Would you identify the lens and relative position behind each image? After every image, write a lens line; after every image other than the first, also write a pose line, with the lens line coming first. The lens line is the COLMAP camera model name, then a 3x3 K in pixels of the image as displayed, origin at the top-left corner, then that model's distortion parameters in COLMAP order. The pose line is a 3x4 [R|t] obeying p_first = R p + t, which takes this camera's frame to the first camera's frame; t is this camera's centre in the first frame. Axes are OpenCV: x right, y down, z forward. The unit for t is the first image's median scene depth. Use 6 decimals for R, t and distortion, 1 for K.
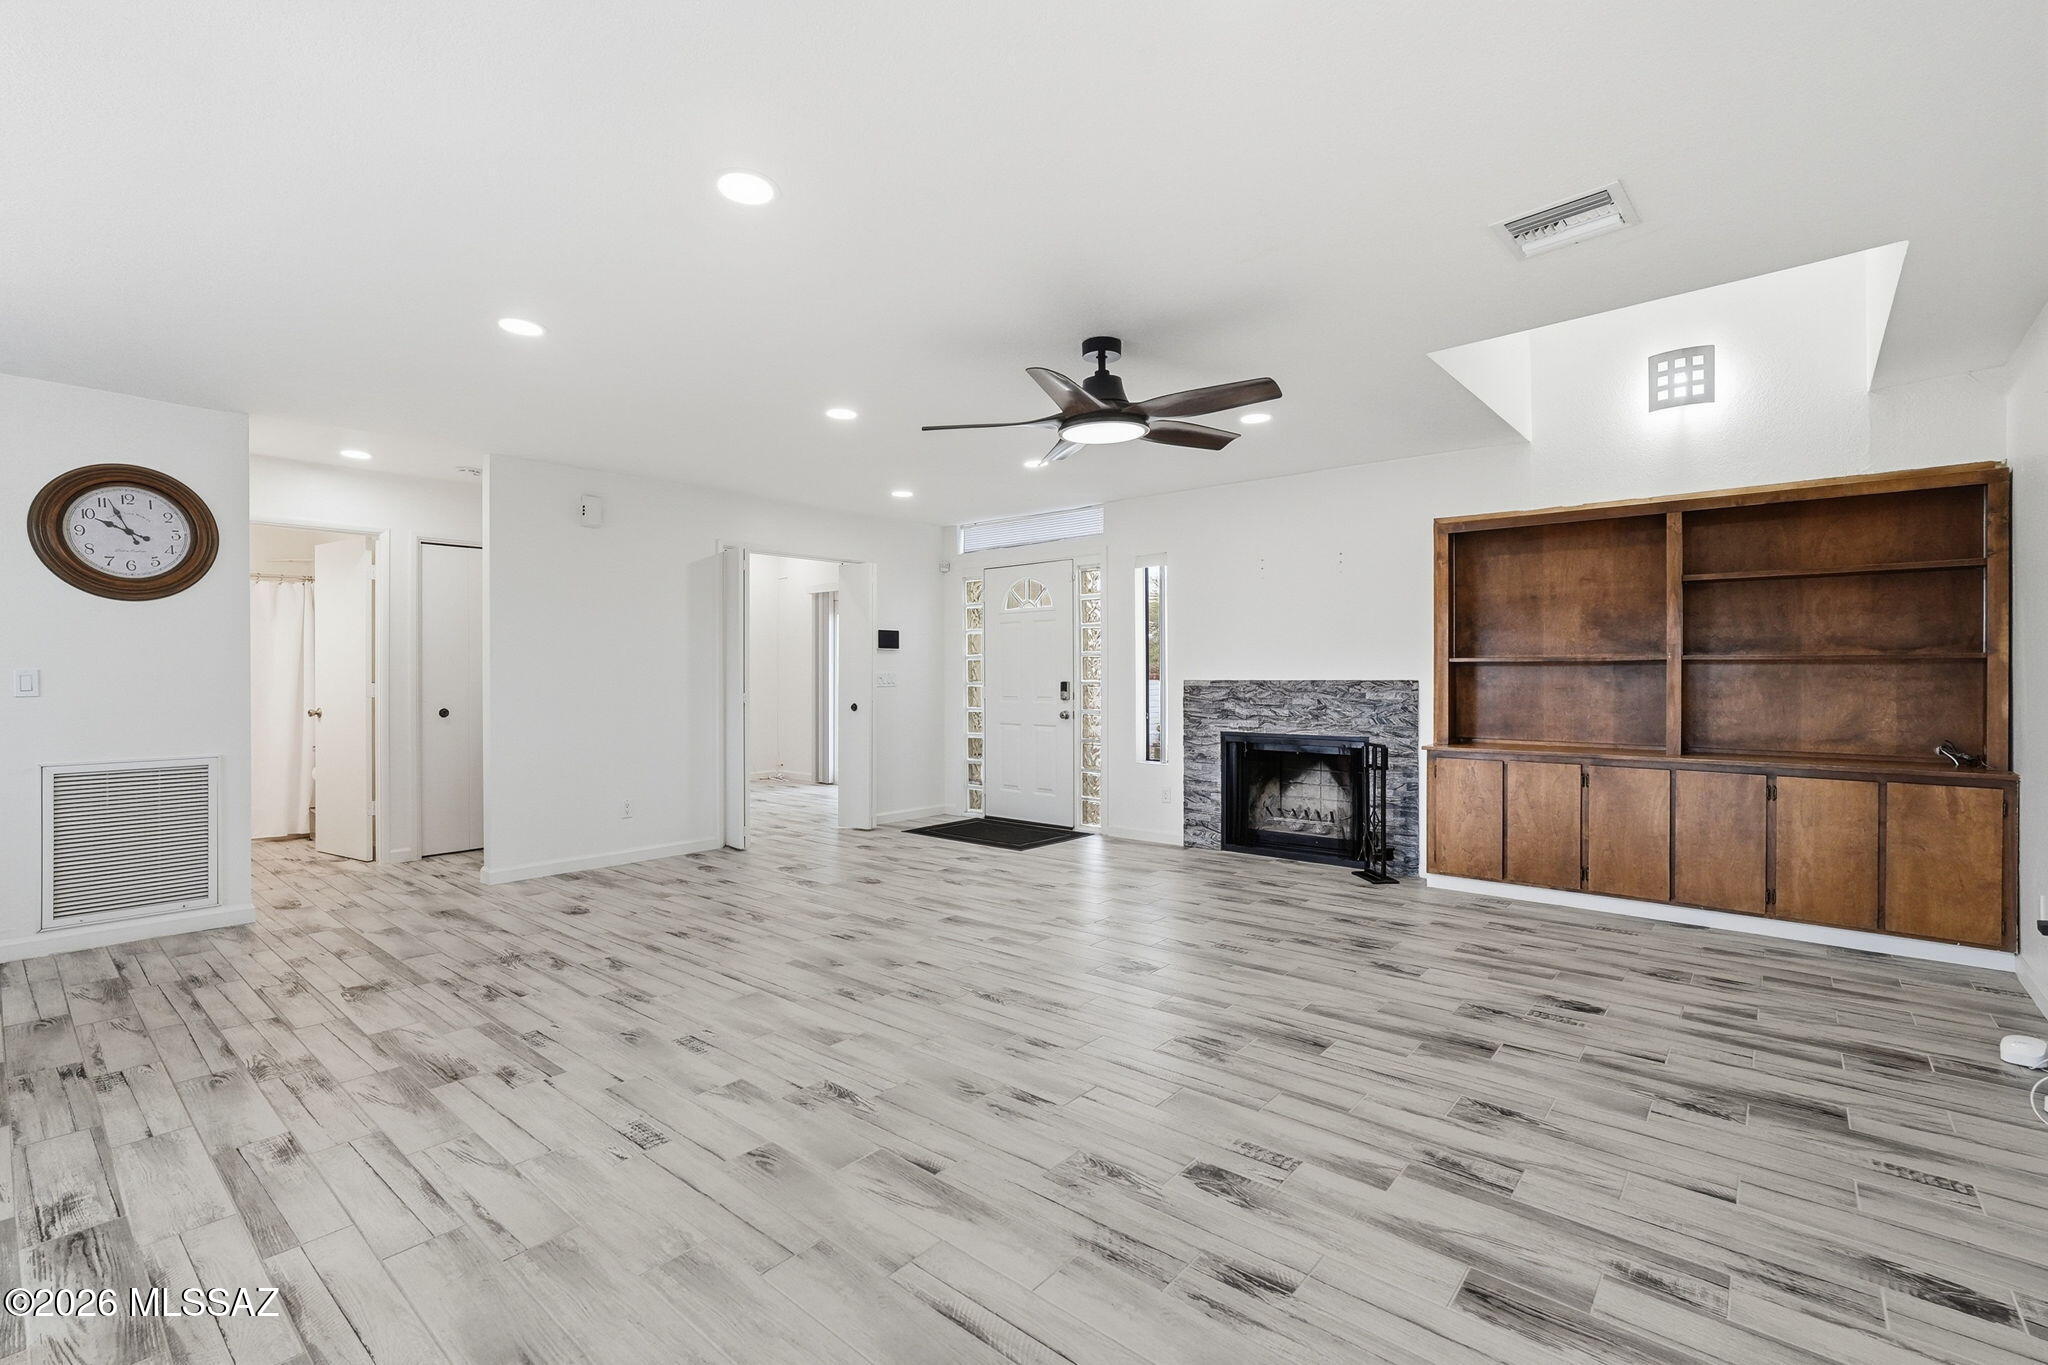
lens RADIAL K [[896.9, 0, 1024.0], [0, 896.9, 682.5], [0, 0, 1]] dist [-0.023620, 0.013365]
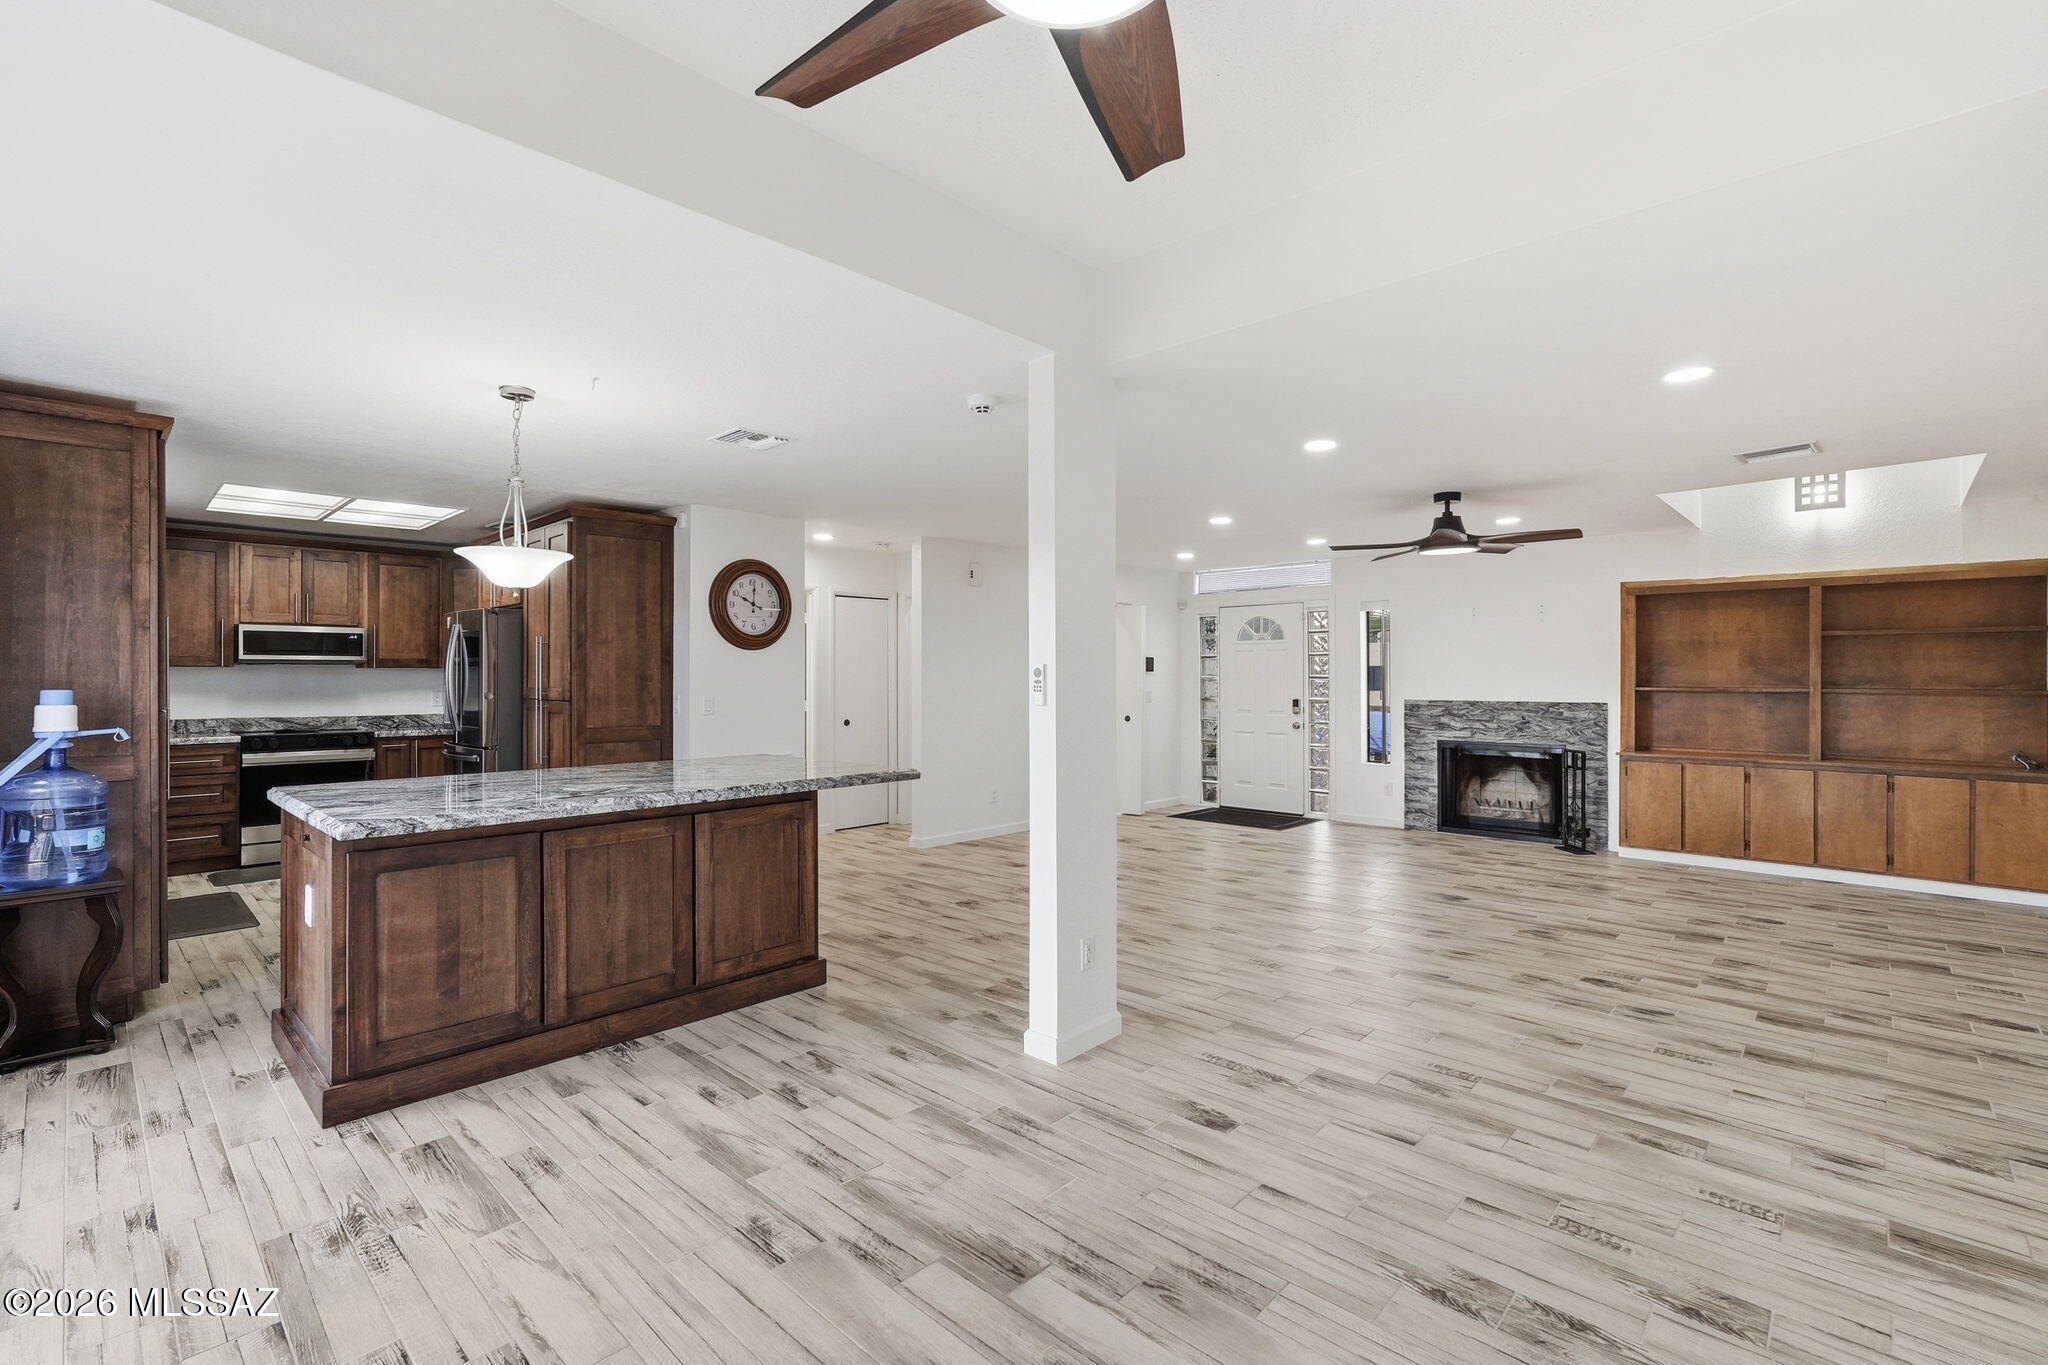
lens RADIAL K [[907.6, 0, 1025.9], [0, 907.6, 678.0], [0, 0, 1]] dist [-0.013271, 0.008144]
pose [[0.999055, 0.002810, -0.043362, -0.442898], [-0.003074, 0.999977, -0.006036, -0.034903], [0.043344, 0.006164, 0.999041, -0.466892]]
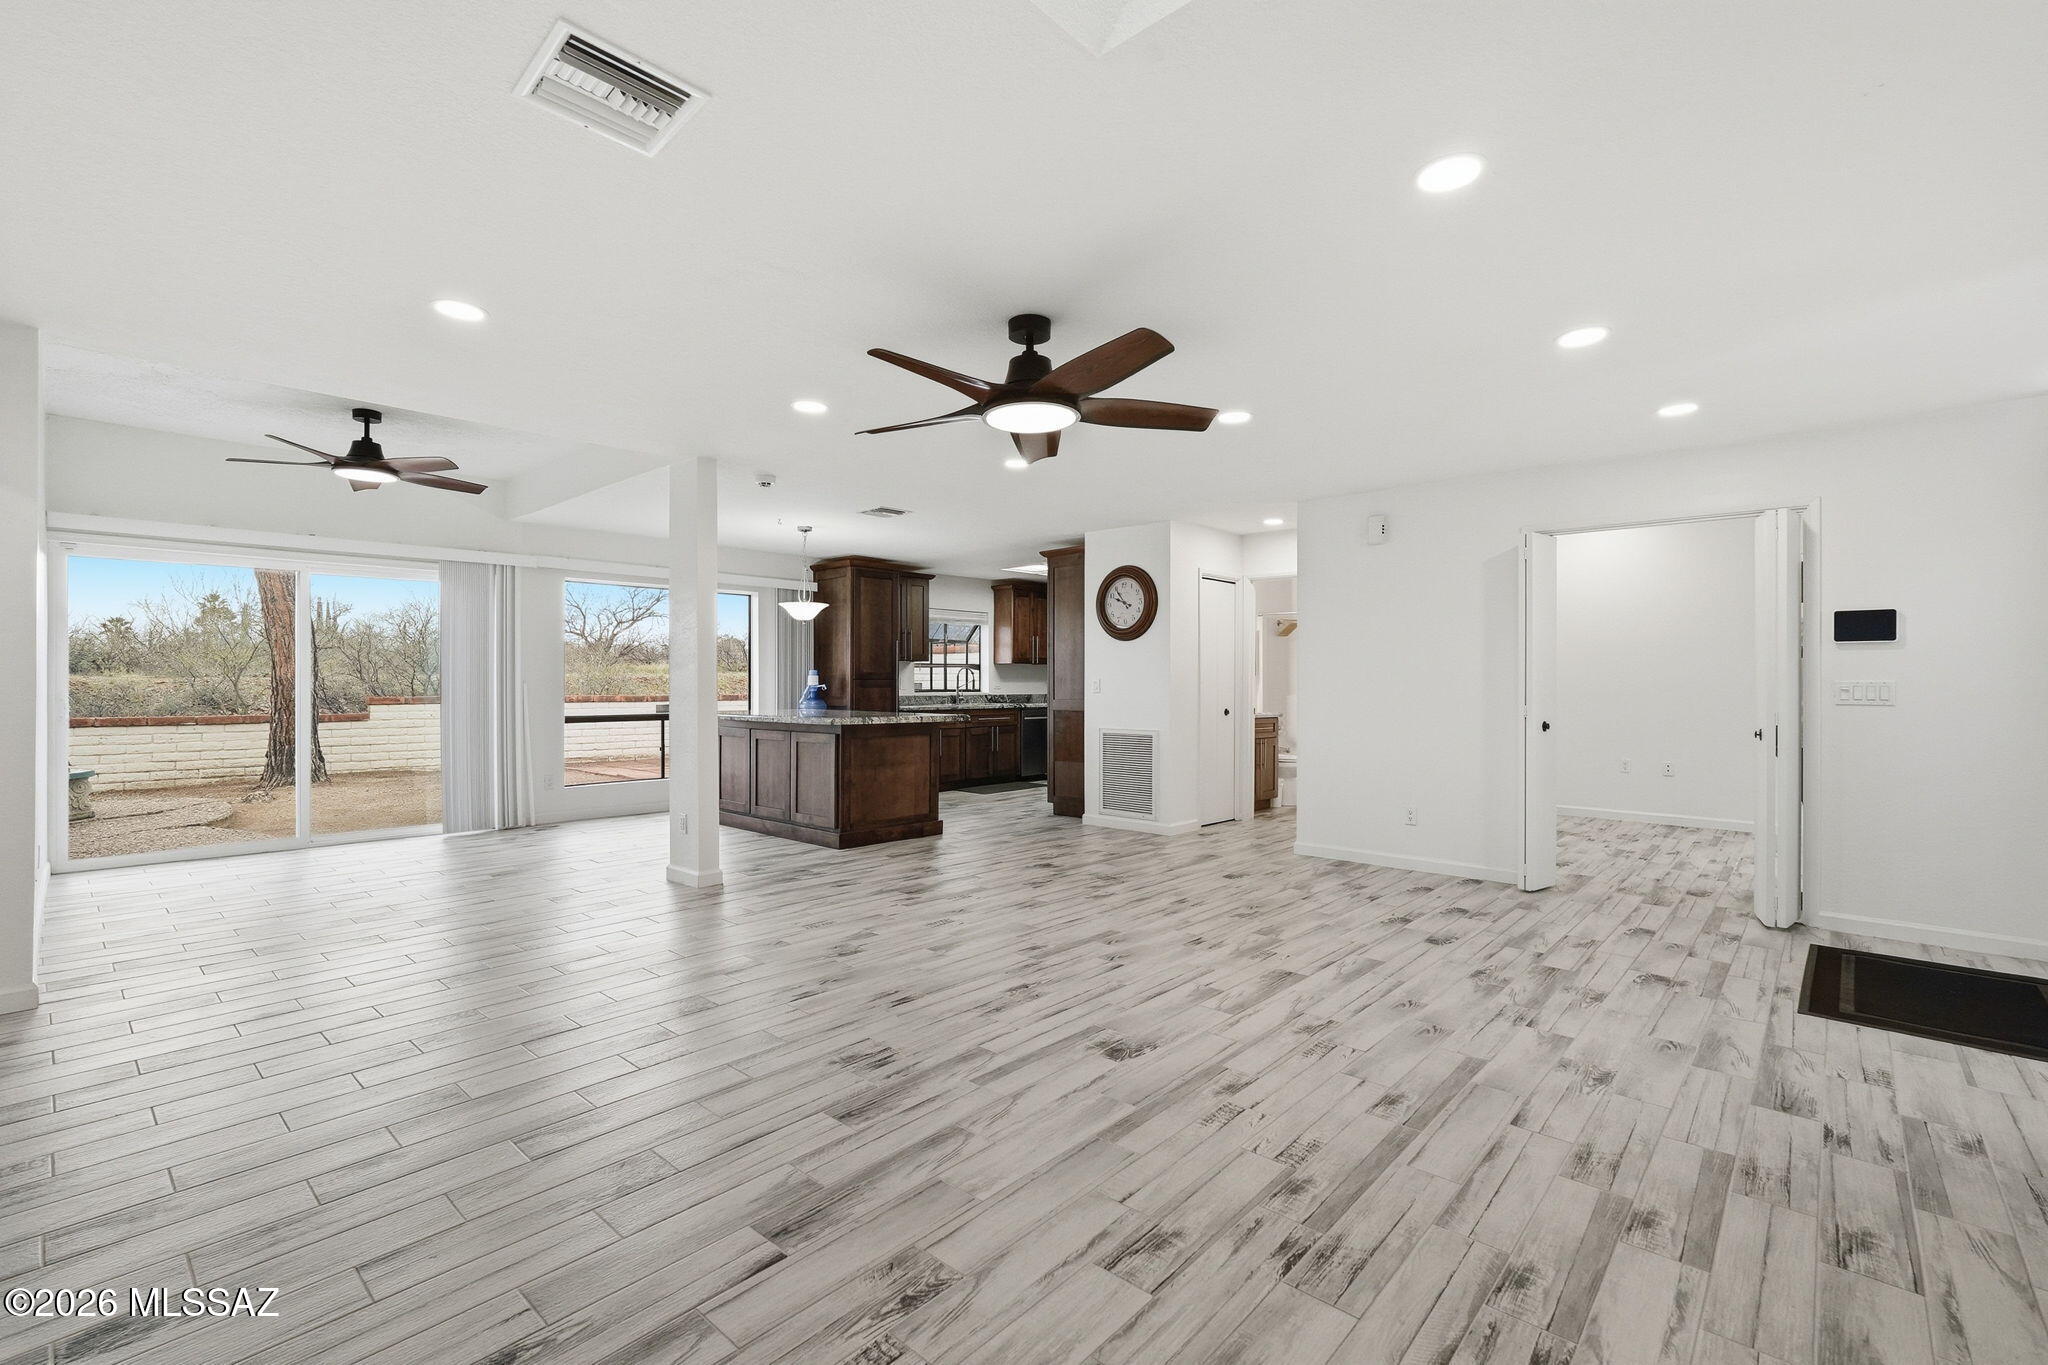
lens RADIAL K [[907.6, 0, 1025.9], [0, 907.6, 678.0], [0, 0, 1]] dist [-0.013271, 0.008144]
pose [[-0.023063, -0.005445, -0.999719, 0.778929], [-0.013443, 0.999896, -0.005135, -0.004744], [0.999644, 0.013321, -0.023133, 0.777230]]
